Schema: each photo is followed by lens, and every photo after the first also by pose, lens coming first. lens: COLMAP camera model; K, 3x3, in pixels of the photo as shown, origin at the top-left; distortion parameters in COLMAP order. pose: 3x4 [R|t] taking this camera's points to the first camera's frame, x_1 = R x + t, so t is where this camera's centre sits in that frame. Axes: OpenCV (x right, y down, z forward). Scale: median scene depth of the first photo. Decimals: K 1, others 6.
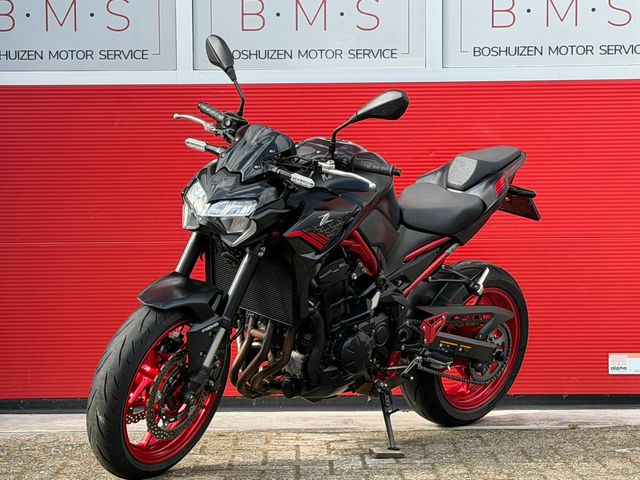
lens RADIAL K [[1586.2, 0, 319.6], [0, 1586.2, 254.1], [0, 0, 1]] dist [0.101342, 0.544680]
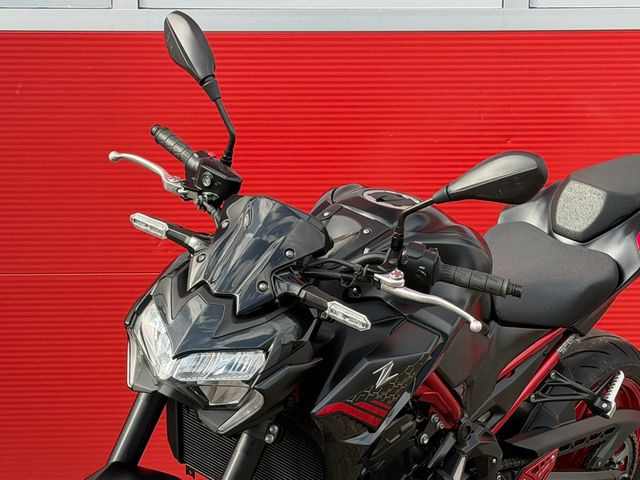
lens RADIAL K [[1586.2, 0, 319.6], [0, 1586.2, 254.1], [0, 0, 1]] dist [0.101342, 0.544680]
pose [[0.999247, 0.000288, 0.038808, -0.039055], [-0.005799, 0.989853, 0.141974, -0.135304], [-0.038373, -0.142092, 0.989109, 0.434454]]
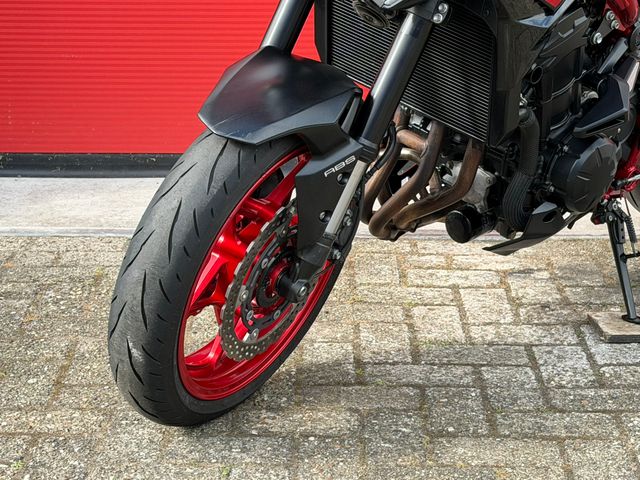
lens RADIAL K [[1586.2, 0, 319.6], [0, 1586.2, 254.1], [0, 0, 1]] dist [0.101342, 0.544680]
pose [[0.999954, 0.008433, -0.004639, -0.068270], [-0.006745, 0.957801, 0.287352, -0.069825], [0.006867, -0.287307, 0.957814, 0.464746]]
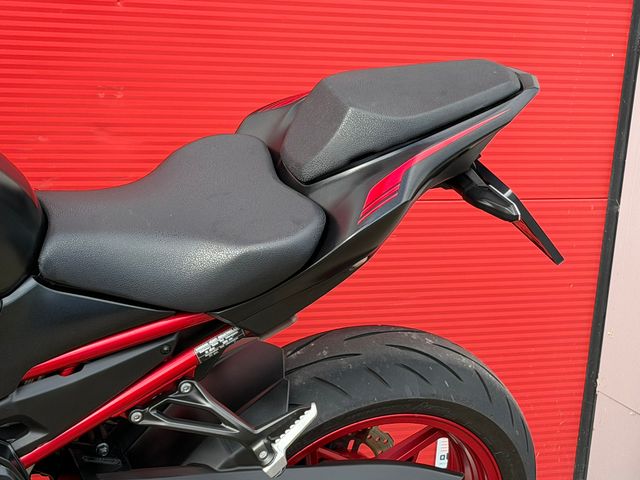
lens RADIAL K [[1586.2, 0, 319.6], [0, 1586.2, 254.1], [0, 0, 1]] dist [0.101342, 0.544680]
pose [[0.927141, 0.185626, -0.325504, 0.241151], [-0.114962, 0.967693, 0.224398, -0.118702], [0.356642, -0.170628, 0.918527, 0.728341]]
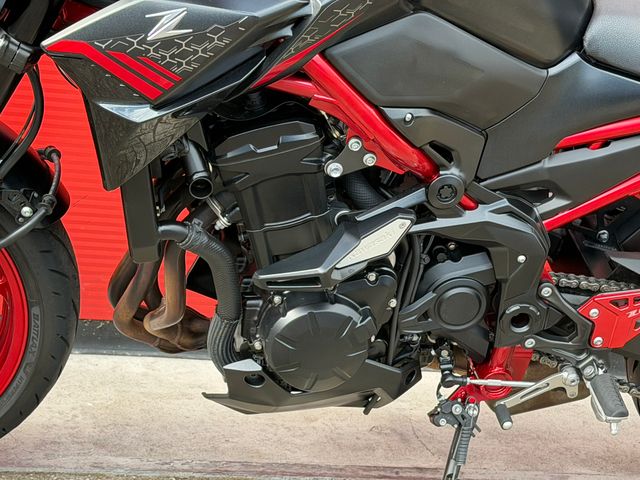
lens RADIAL K [[1584.9, 0, 331.7], [0, 1584.9, 238.9], [0, 0, 1]] dist [0.118753, 0.497705]
pose [[0.807296, 0.295508, -0.510831, 0.227888], [-0.157464, 0.942079, 0.296129, -0.086576], [0.568751, -0.158626, 0.807069, 0.677052]]
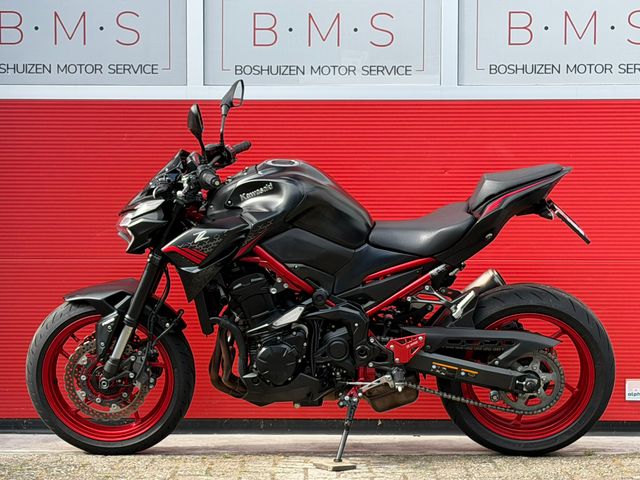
lens RADIAL K [[1586.2, 0, 319.6], [0, 1586.2, 254.1], [0, 0, 1]] dist [0.101342, 0.544680]
pose [[0.691422, 0.038884, -0.721404, 0.805396], [-0.034938, 0.999182, 0.020370, -0.033193], [0.721605, 0.011120, 0.692215, 0.288280]]
